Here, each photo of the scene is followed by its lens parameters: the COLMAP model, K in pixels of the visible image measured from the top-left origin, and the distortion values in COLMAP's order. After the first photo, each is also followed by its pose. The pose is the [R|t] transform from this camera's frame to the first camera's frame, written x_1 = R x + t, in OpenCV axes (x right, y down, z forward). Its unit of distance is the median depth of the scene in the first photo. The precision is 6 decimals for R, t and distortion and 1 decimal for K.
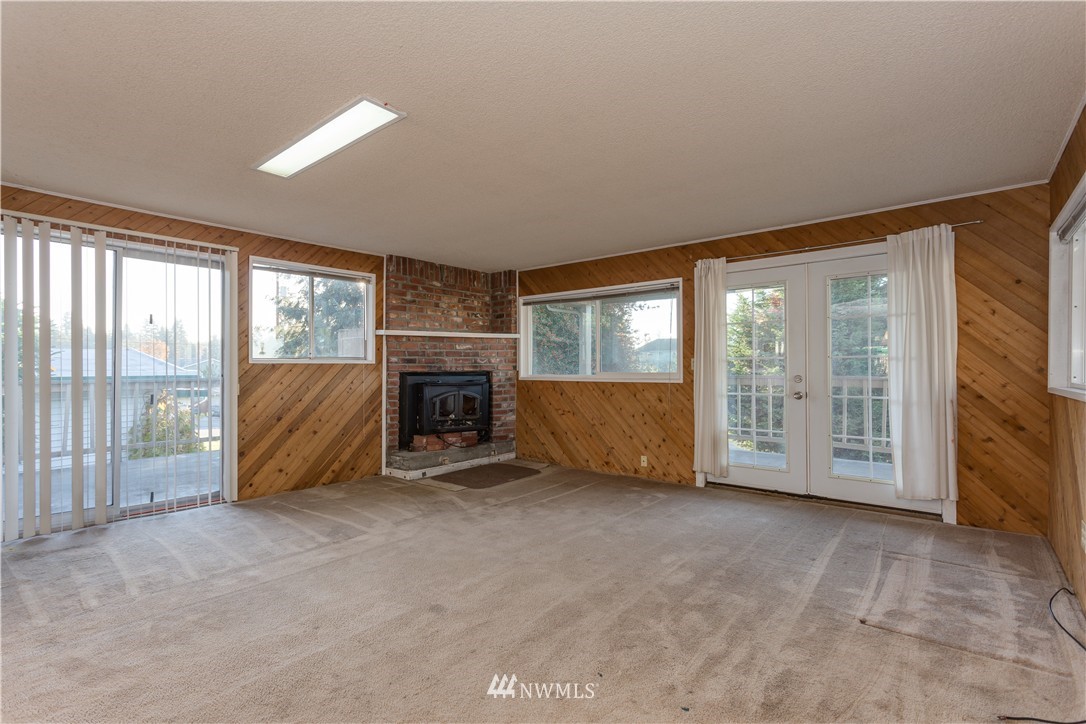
lens RADIAL K [[517.0, 0, 535.0], [0, 517.0, 365.2], [0, 0, 1]] dist [0.001973, 0.000817]
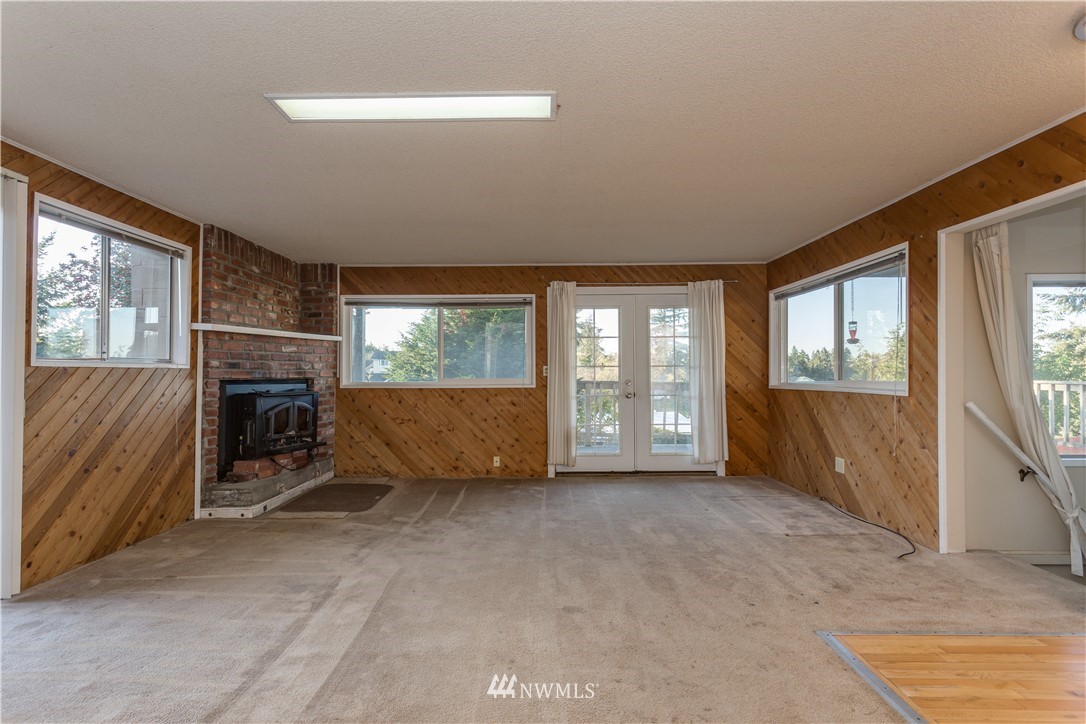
lens RADIAL K [[517.0, 0, 544.1], [0, 517.0, 366.4], [0, 0, 1]] dist [0.001973, 0.000817]
pose [[0.769089, 0.010188, 0.639061, -0.452320], [-0.001379, 0.999897, -0.014280, 0.004425], [-0.639140, 0.010102, 0.769024, 0.128056]]
